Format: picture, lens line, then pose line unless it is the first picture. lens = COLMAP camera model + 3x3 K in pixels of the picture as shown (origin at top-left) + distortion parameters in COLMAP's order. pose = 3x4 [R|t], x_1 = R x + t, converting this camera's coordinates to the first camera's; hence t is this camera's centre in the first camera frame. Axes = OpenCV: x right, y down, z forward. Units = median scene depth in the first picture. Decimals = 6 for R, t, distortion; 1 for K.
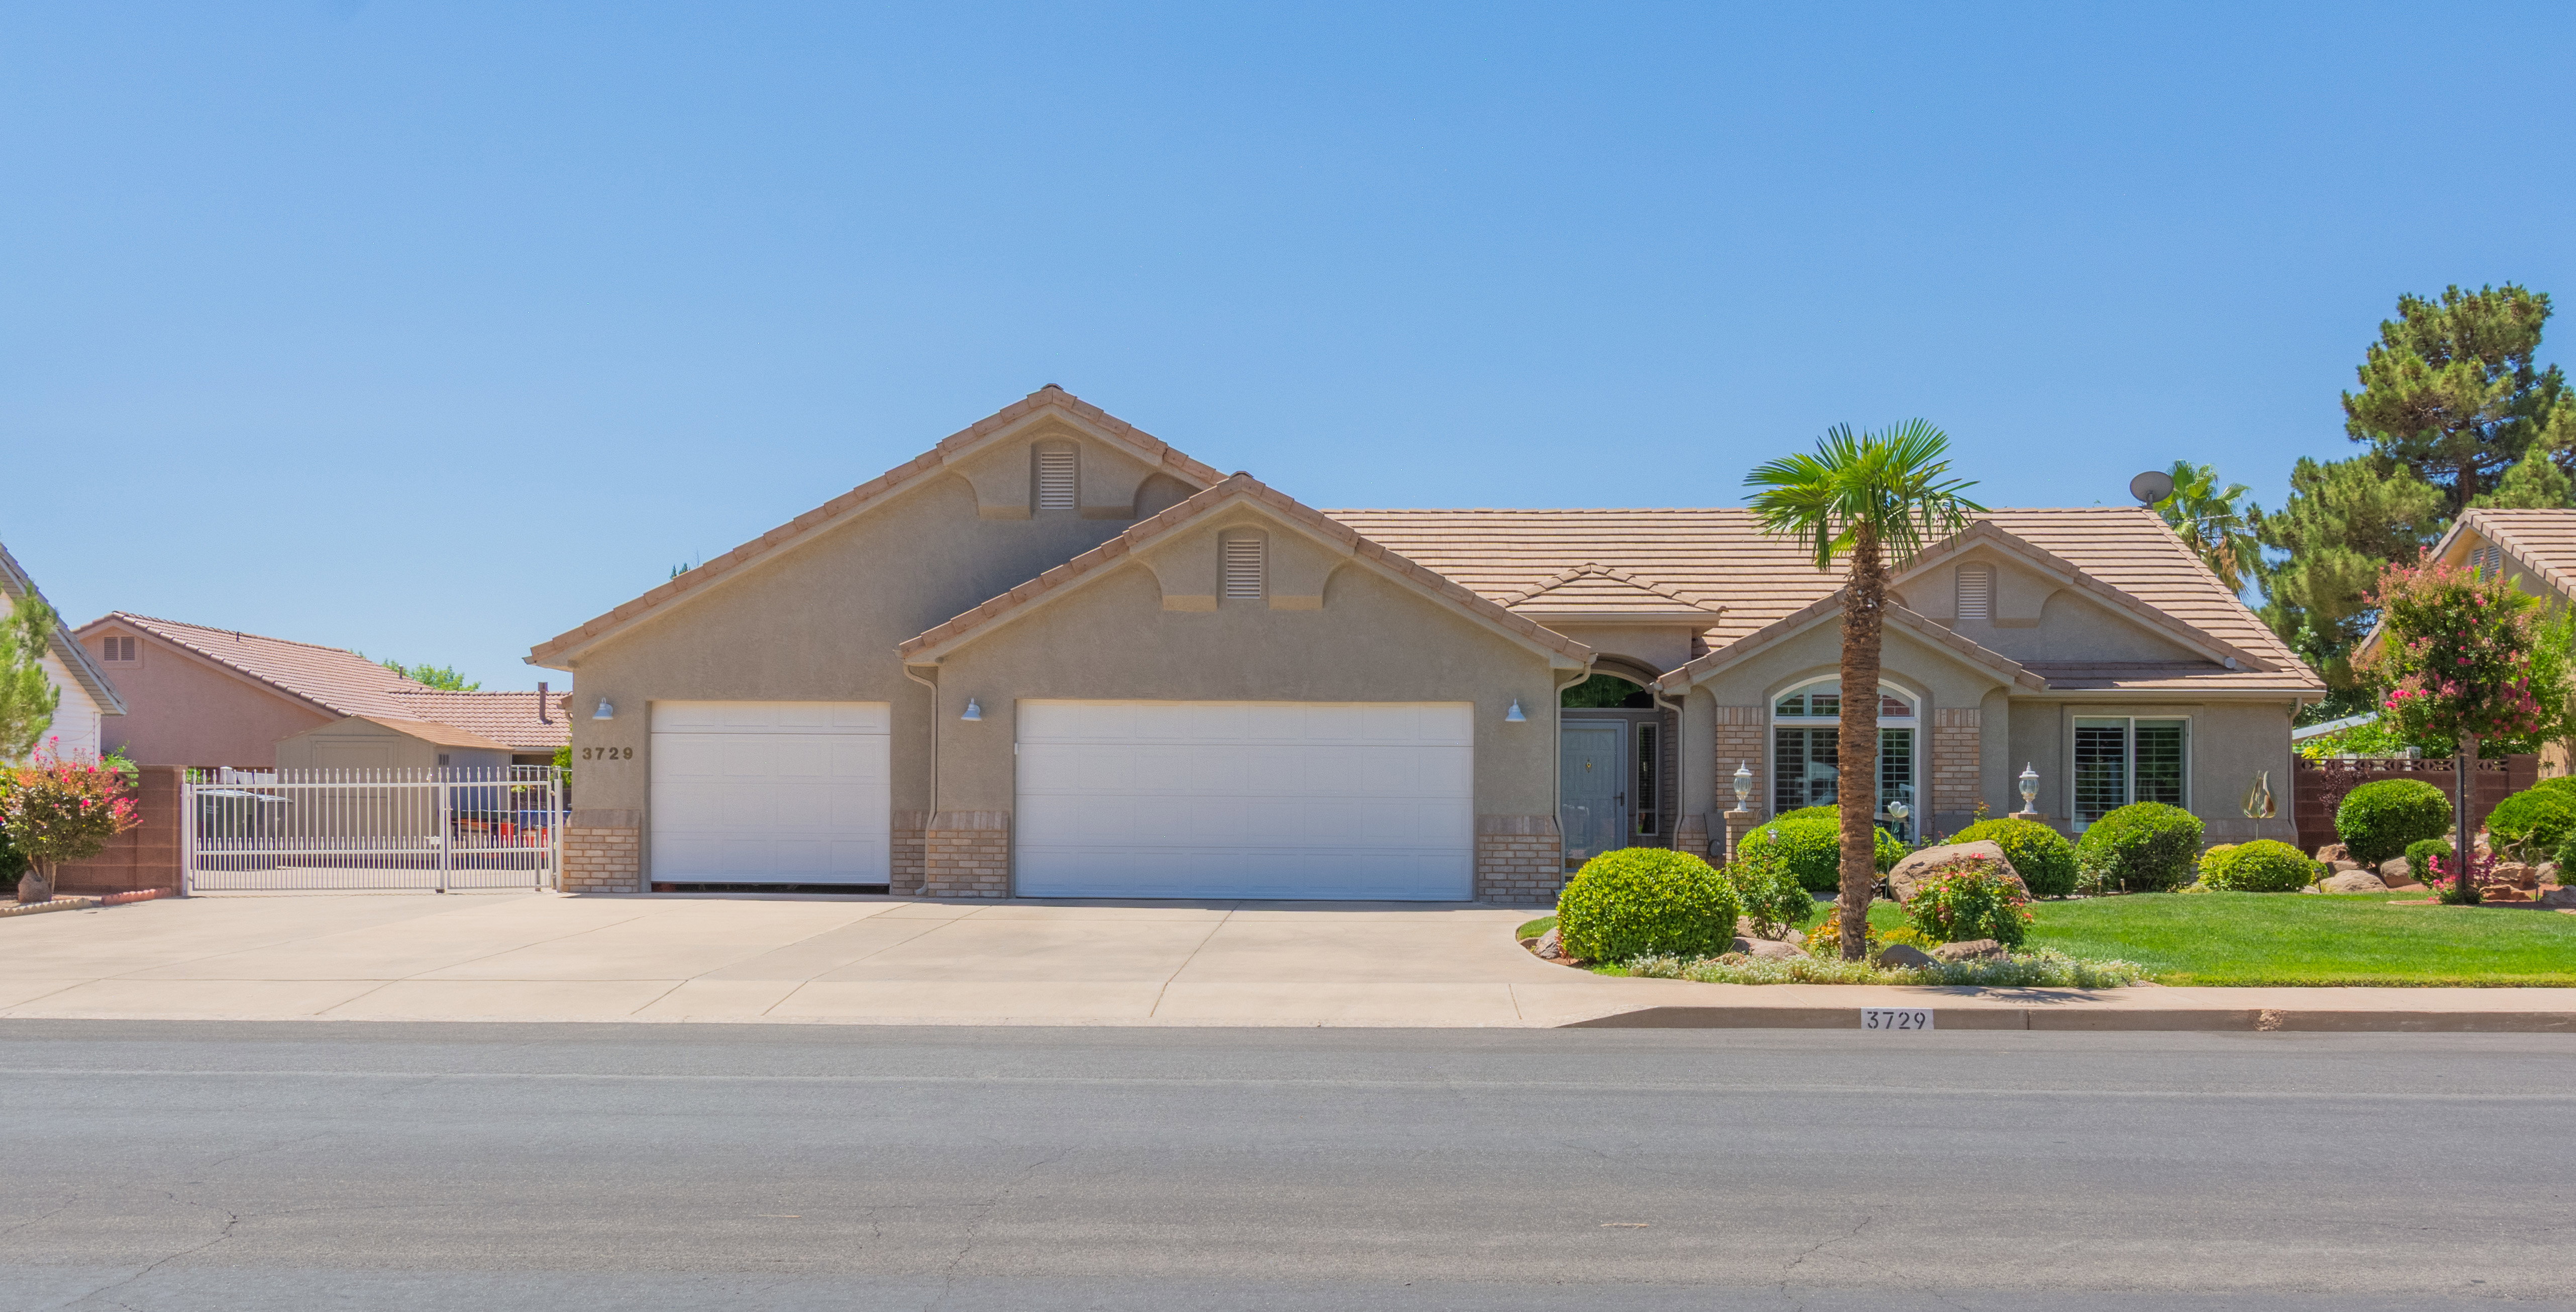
lens RADIAL K [[2140.2, 0, 1337.3], [0, 2140.2, 792.0], [0, 0, 1]] dist [-0.001922, 0.004978]
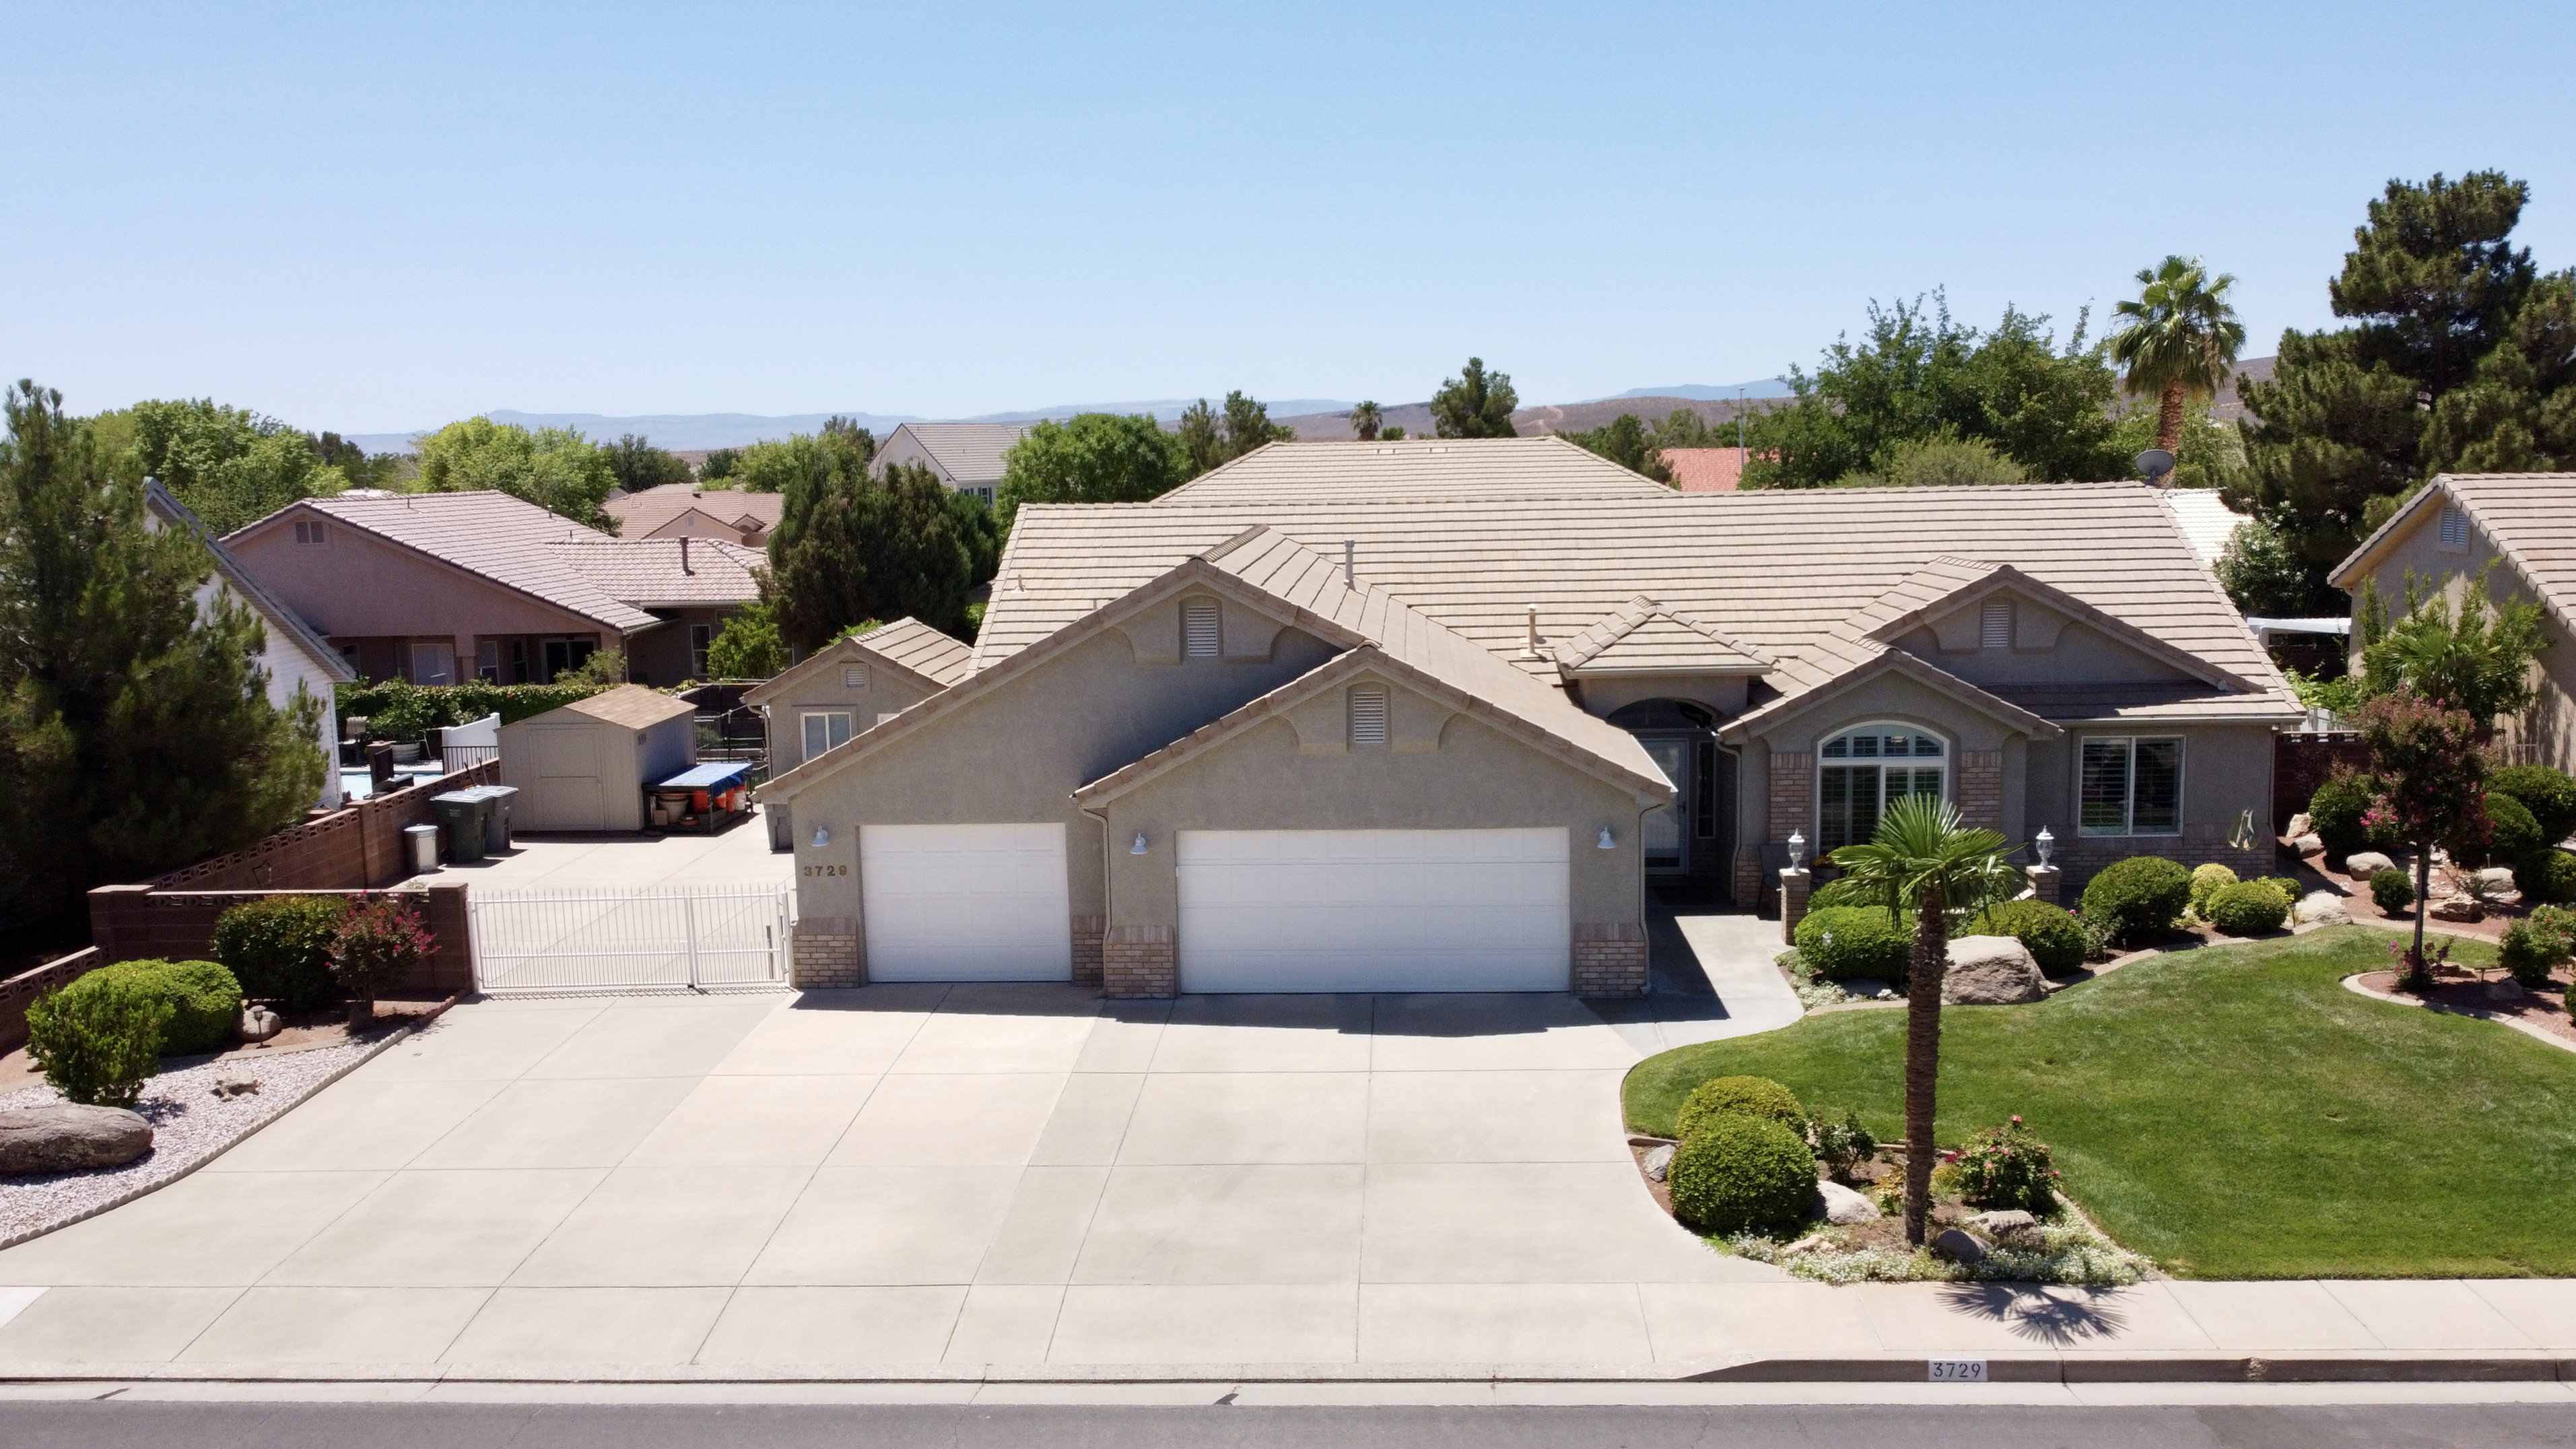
lens RADIAL K [[1961.6, 0, 1345.8], [0, 1961.6, 735.6], [0, 0, 1]] dist [0.000762, -0.011074]
pose [[0.999670, -0.021072, -0.014695, -0.039735], [0.023042, 0.988388, 0.150197, -0.245724], [0.011360, -0.150486, 0.988547, -0.044953]]
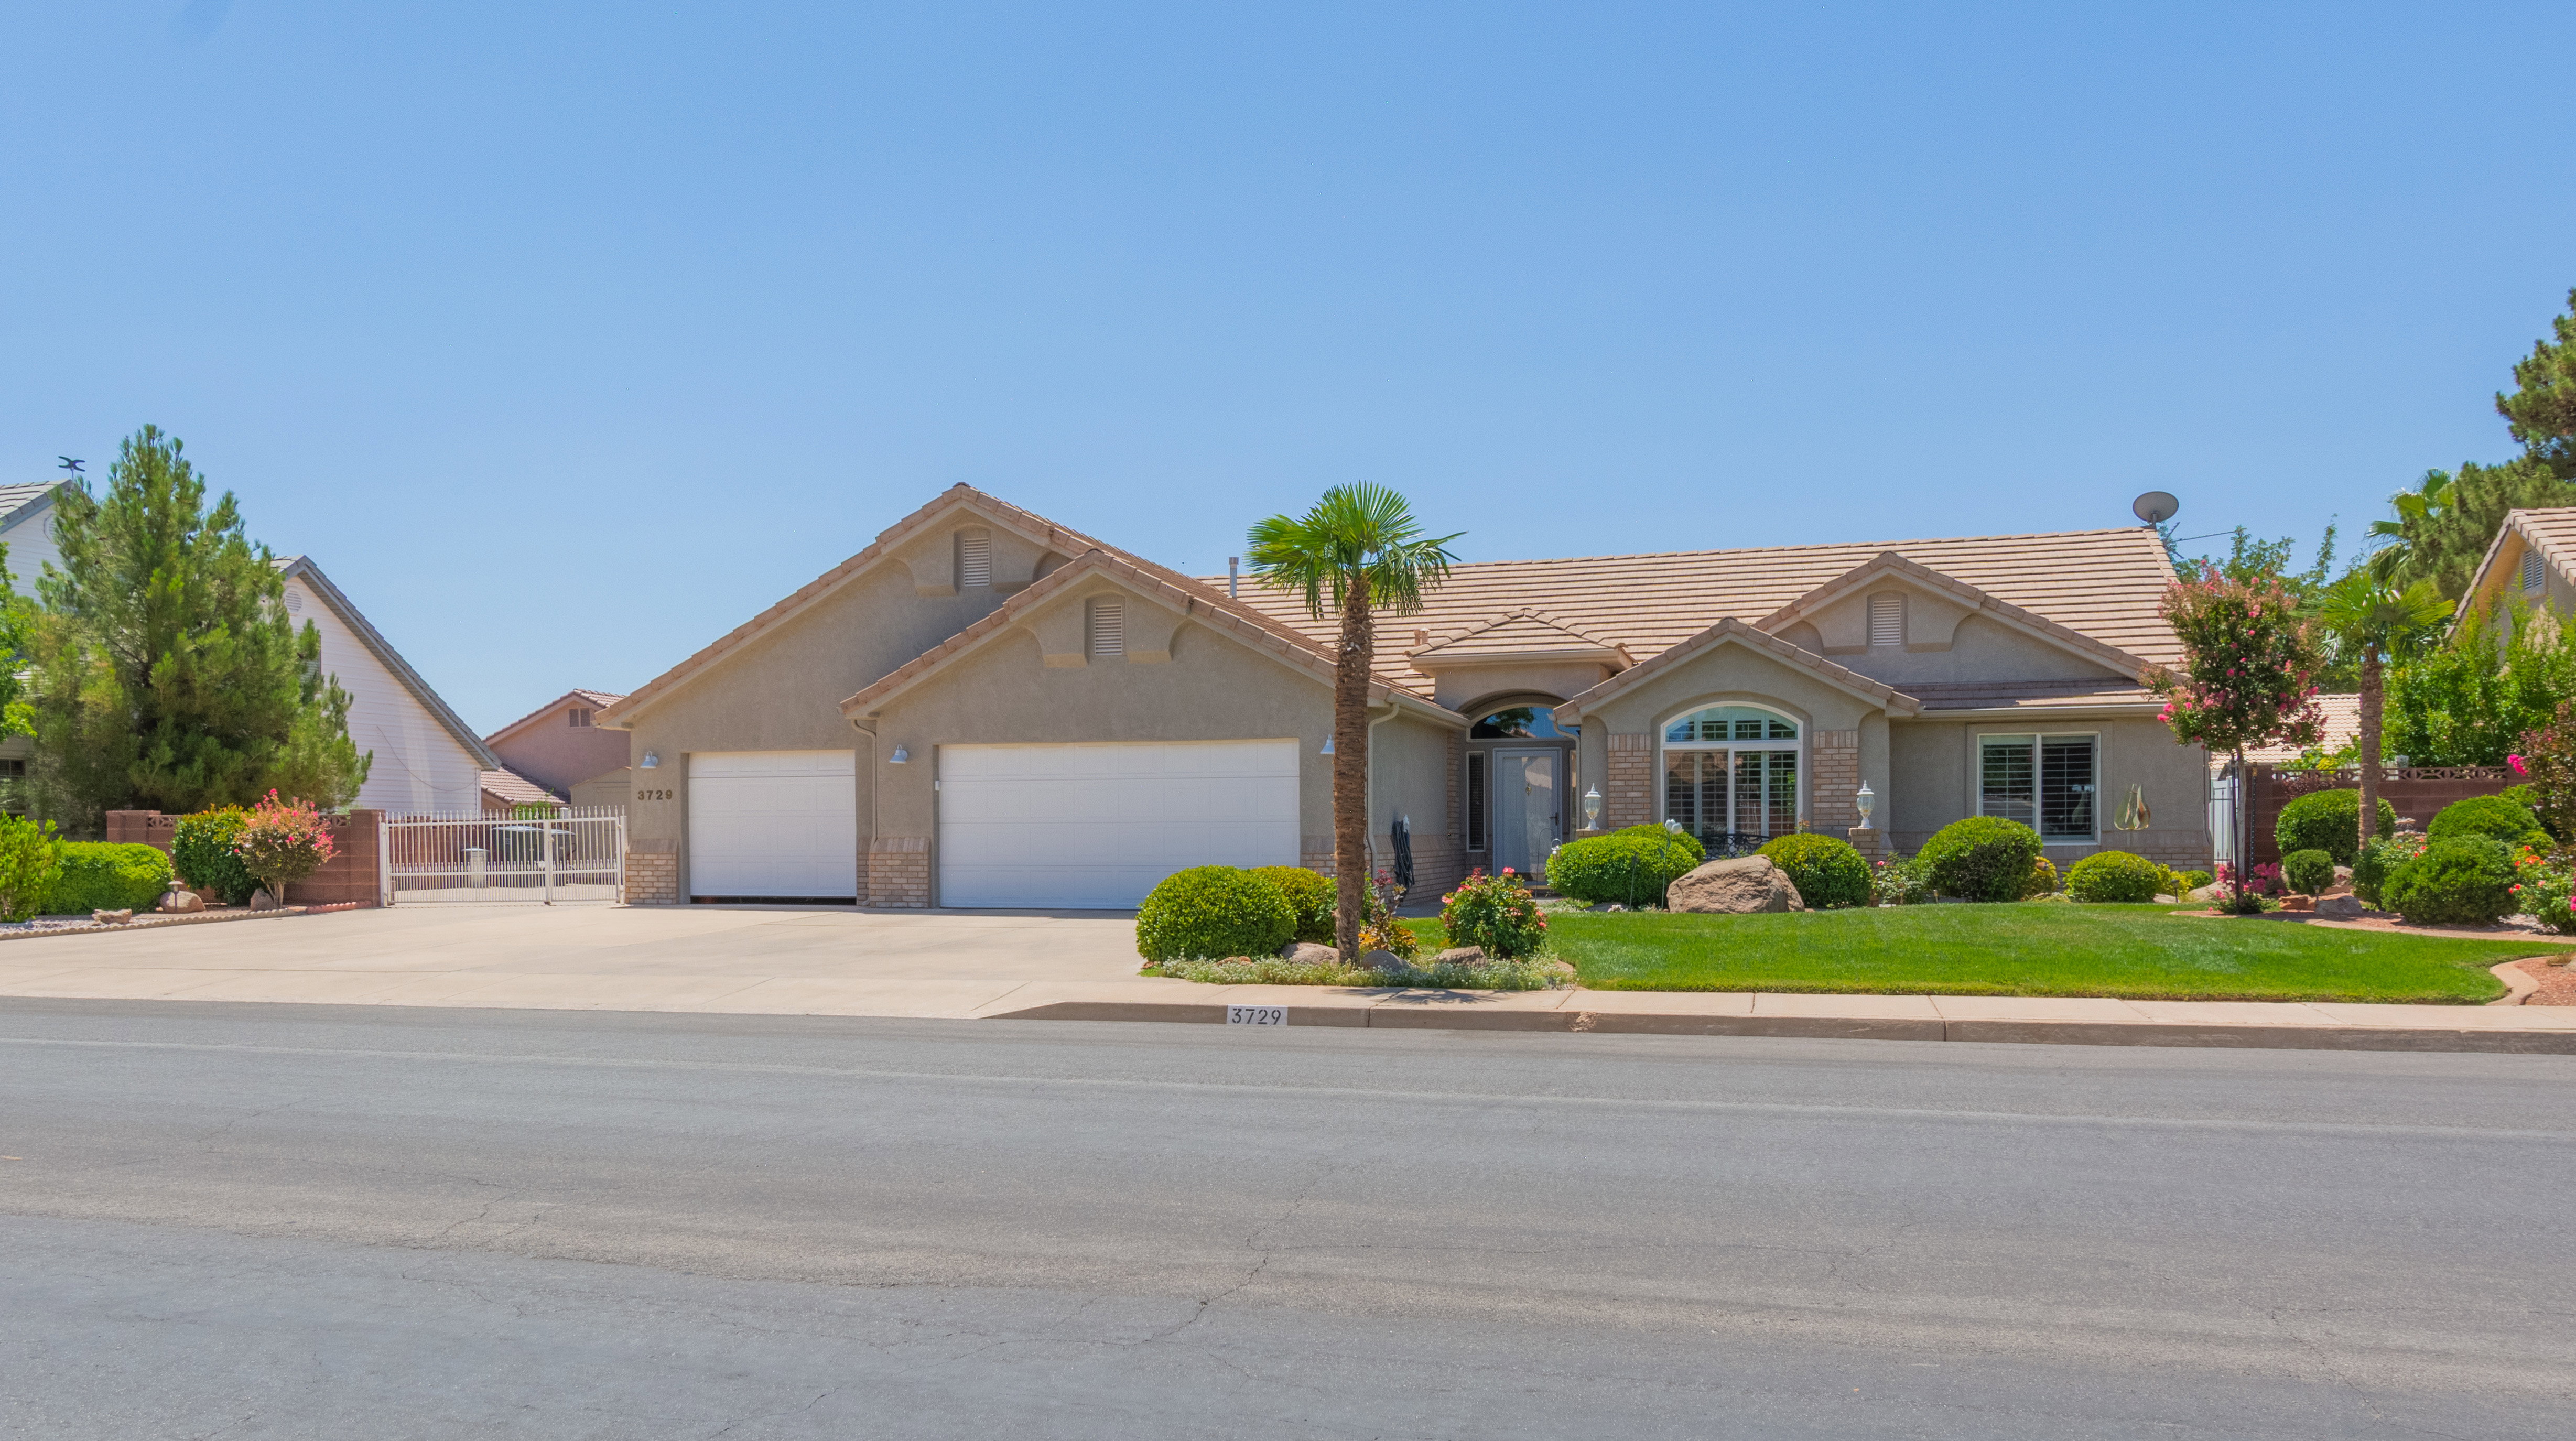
lens RADIAL K [[1859.8, 0, 1245.1], [0, 1859.8, 872.2], [0, 0, 1]] dist [-0.003221, 0.010019]
pose [[0.962668, -0.005433, -0.270631, 0.296264], [0.013774, 0.999486, 0.028931, 0.000772], [0.270334, -0.031579, 0.962248, 0.028399]]
